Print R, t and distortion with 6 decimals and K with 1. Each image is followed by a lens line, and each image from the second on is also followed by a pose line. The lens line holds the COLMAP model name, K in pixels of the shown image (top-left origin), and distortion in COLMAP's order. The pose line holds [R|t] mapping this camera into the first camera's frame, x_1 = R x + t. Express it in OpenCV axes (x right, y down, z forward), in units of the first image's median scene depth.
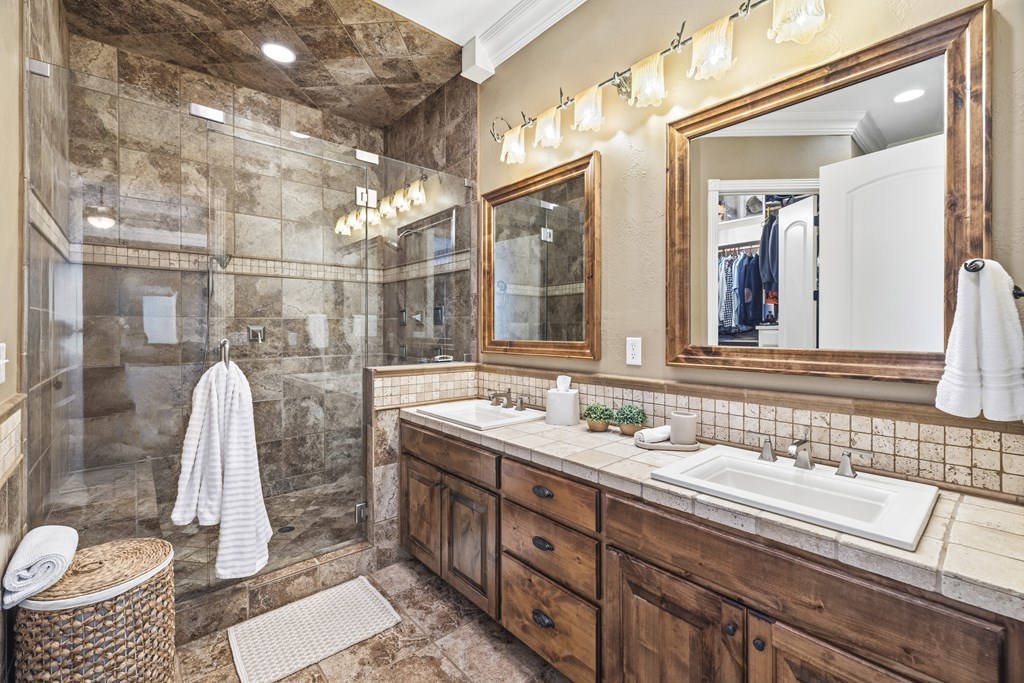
lens RADIAL K [[437.9, 0, 510.3], [0, 437.9, 330.6], [0, 0, 1]] dist [-0.001787, -0.000021]
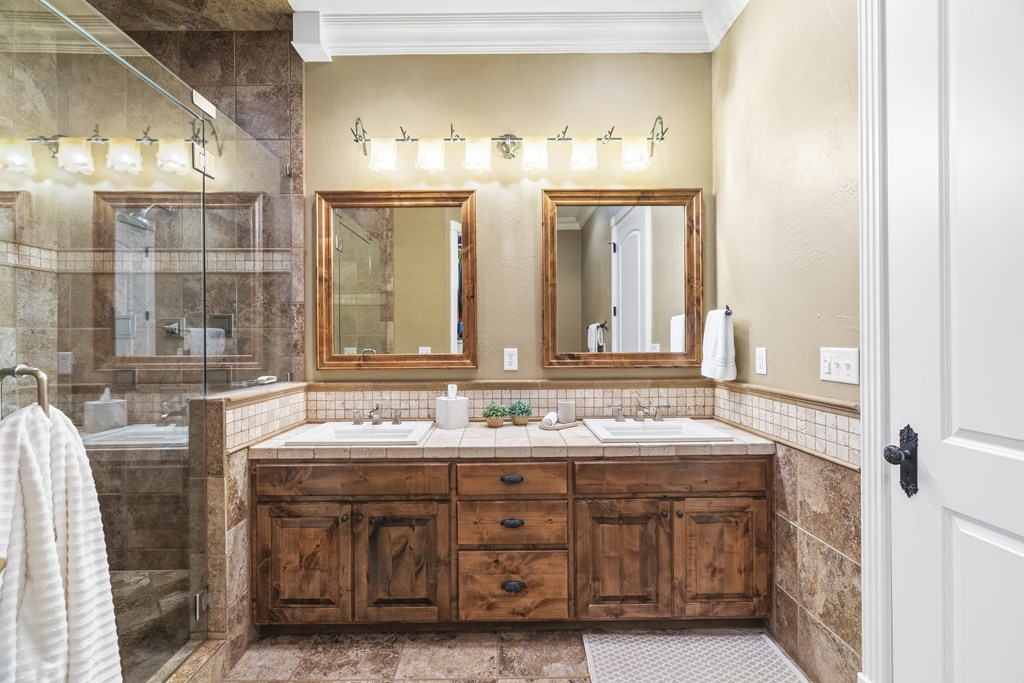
lens RADIAL K [[429.7, 0, 512.0], [0, 429.7, 341.5], [0, 0, 1]] dist [-0.000270, 0.000149]
pose [[0.647818, -0.005007, 0.761778, -0.667176], [0.009393, 0.999955, -0.001416, -0.002659], [-0.761737, 0.008073, 0.647836, 0.199501]]
